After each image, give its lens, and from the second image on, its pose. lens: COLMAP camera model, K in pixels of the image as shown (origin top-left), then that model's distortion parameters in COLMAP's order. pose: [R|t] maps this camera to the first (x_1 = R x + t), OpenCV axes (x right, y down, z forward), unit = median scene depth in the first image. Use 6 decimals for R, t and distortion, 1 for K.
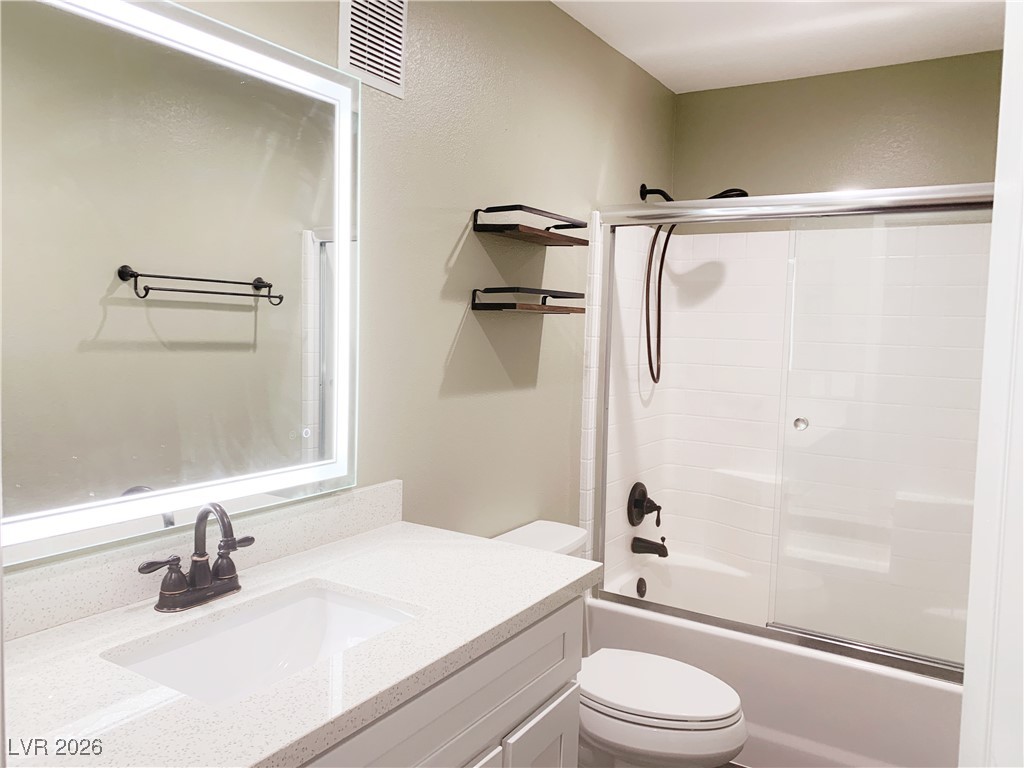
lens RADIAL K [[786.6, 0, 512.0], [0, 786.6, 384.0], [0, 0, 1]] dist [0.067900, -0.080468]
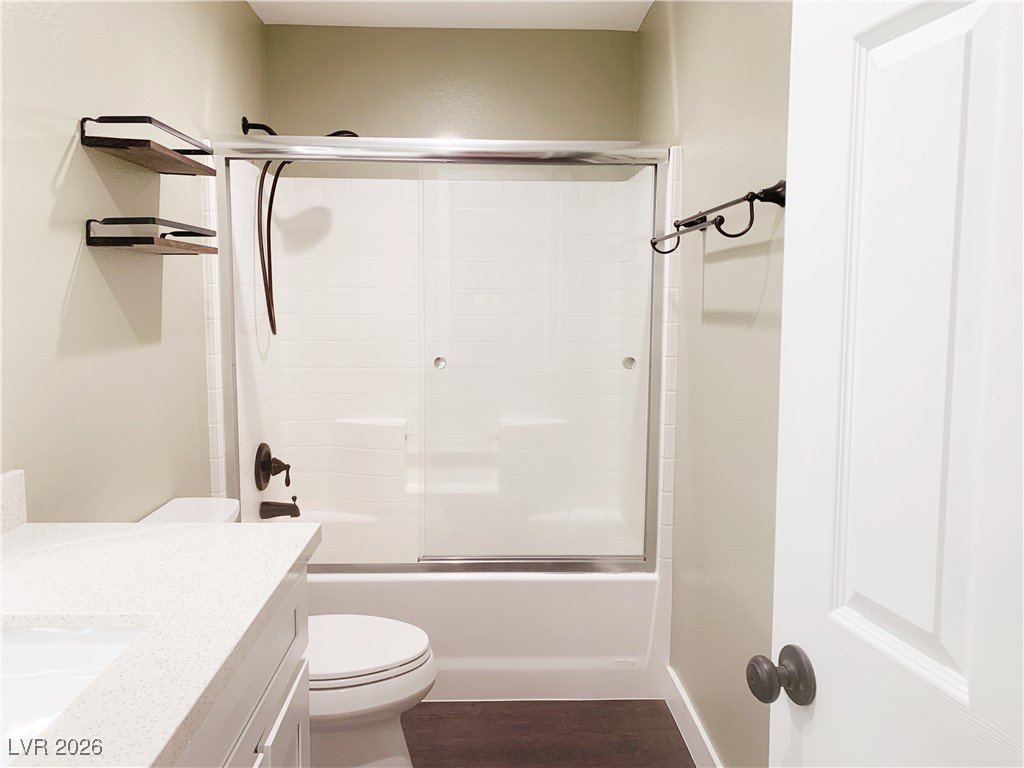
lens RADIAL K [[779.1, 0, 510.3], [0, 779.1, 365.8], [0, 0, 1]] dist [0.075555, -0.076860]
pose [[0.829432, -0.075716, 0.553453, -0.117699], [0.062044, 0.997128, 0.043431, 0.014355], [-0.555152, -0.001684, 0.831747, 0.082936]]
